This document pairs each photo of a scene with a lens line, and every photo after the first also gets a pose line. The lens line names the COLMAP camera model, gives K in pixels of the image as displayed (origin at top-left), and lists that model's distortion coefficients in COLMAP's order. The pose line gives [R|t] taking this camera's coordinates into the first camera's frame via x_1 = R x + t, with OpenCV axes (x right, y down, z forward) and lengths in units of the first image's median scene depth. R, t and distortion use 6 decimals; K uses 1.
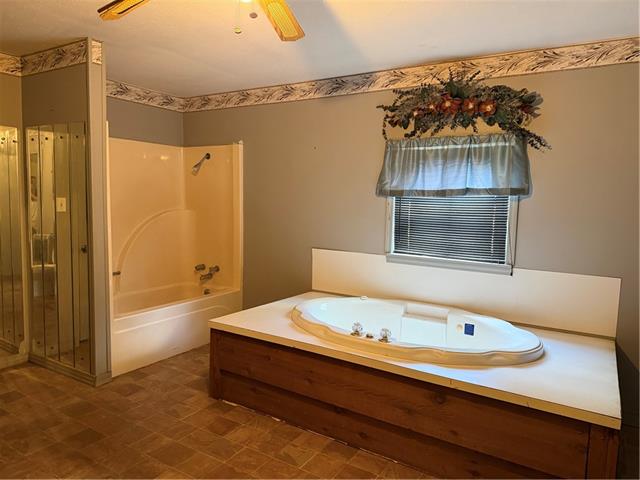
lens RADIAL K [[455.5, 0, 320.0], [0, 455.5, 240.0], [0, 0, 1]] dist [0.008380, -0.000472]
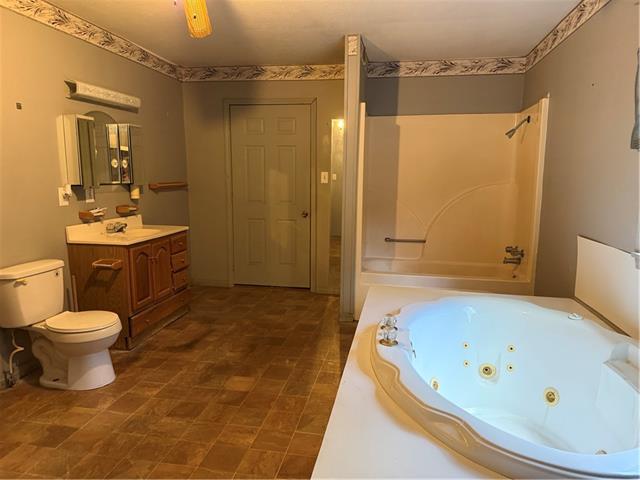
lens RADIAL K [[455.5, 0, 320.0], [0, 455.5, 240.0], [0, 0, 1]] dist [0.008380, -0.000472]
pose [[0.360904, 0.115014, -0.925484, 0.527087], [-0.090058, 0.992027, 0.088164, -0.002229], [0.928245, 0.051529, 0.368384, 0.414392]]
